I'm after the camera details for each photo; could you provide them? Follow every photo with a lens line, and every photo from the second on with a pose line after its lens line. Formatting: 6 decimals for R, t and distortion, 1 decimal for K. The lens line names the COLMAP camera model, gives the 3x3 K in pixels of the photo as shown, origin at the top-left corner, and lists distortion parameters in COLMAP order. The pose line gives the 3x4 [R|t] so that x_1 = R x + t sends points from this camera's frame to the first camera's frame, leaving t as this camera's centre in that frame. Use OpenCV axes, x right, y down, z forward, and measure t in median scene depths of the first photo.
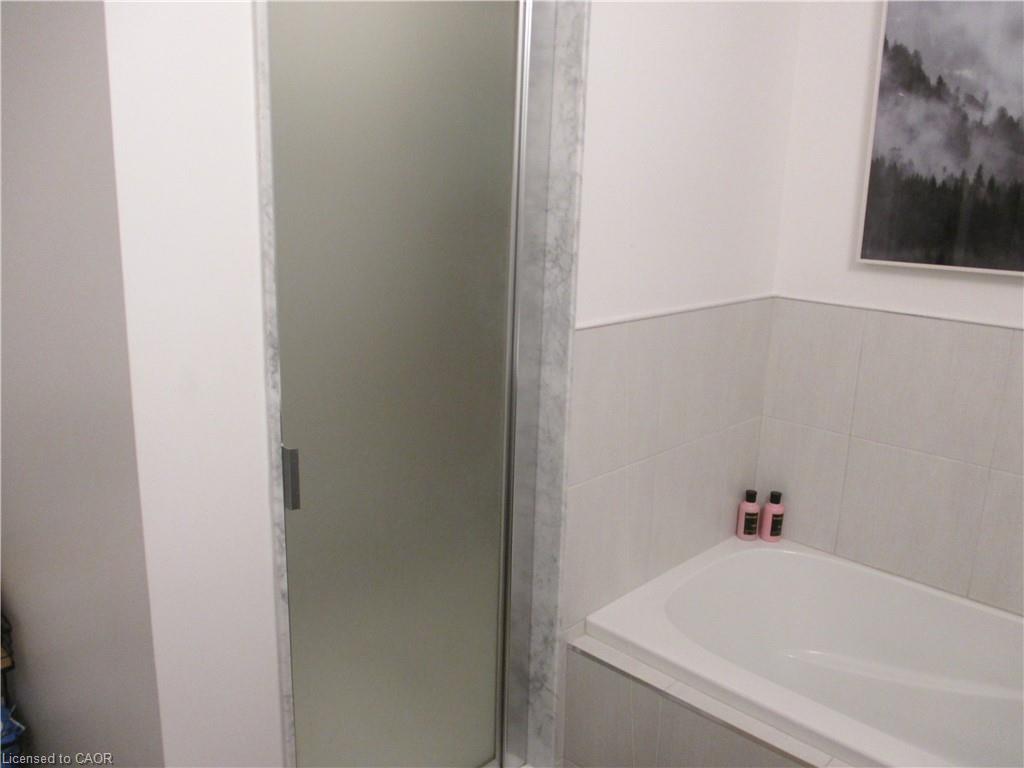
lens RADIAL K [[849.4, 0, 510.7], [0, 849.4, 378.1], [0, 0, 1]] dist [-0.026776, -0.000918]
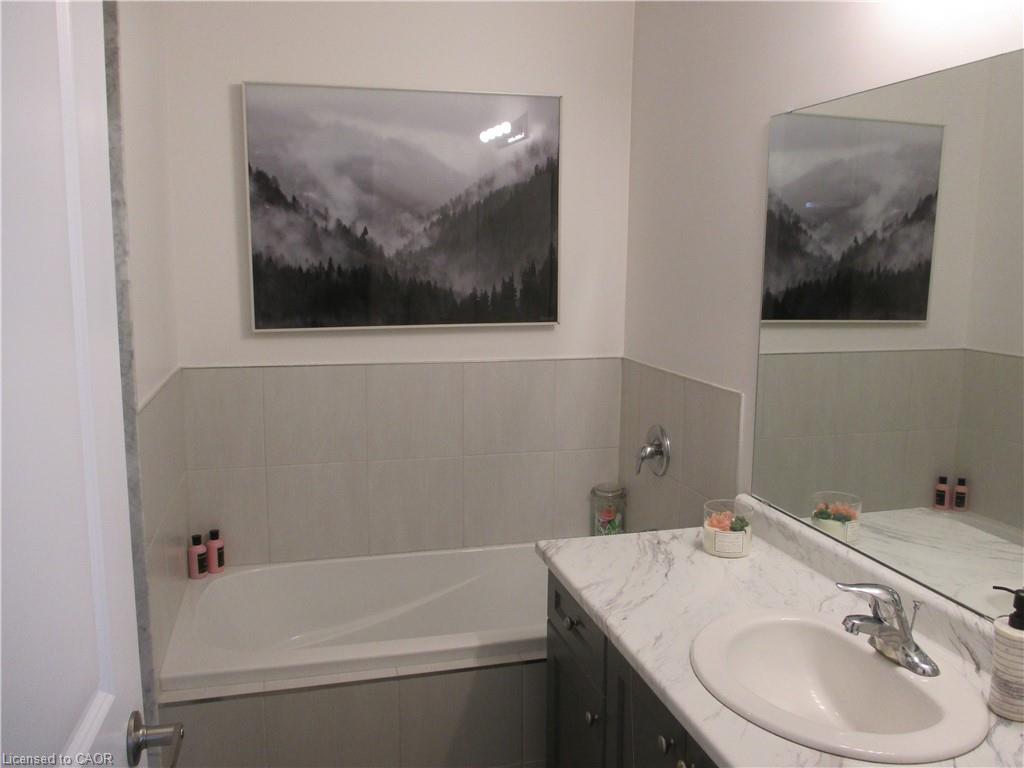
lens RADIAL K [[849.4, 0, 516.2], [0, 849.4, 385.0], [0, 0, 1]] dist [-0.026776, -0.000918]
pose [[0.518986, -0.155184, 0.840578, -0.526360], [0.208549, 0.976653, 0.051544, -0.044863], [-0.828952, 0.148552, 0.539233, -0.023464]]
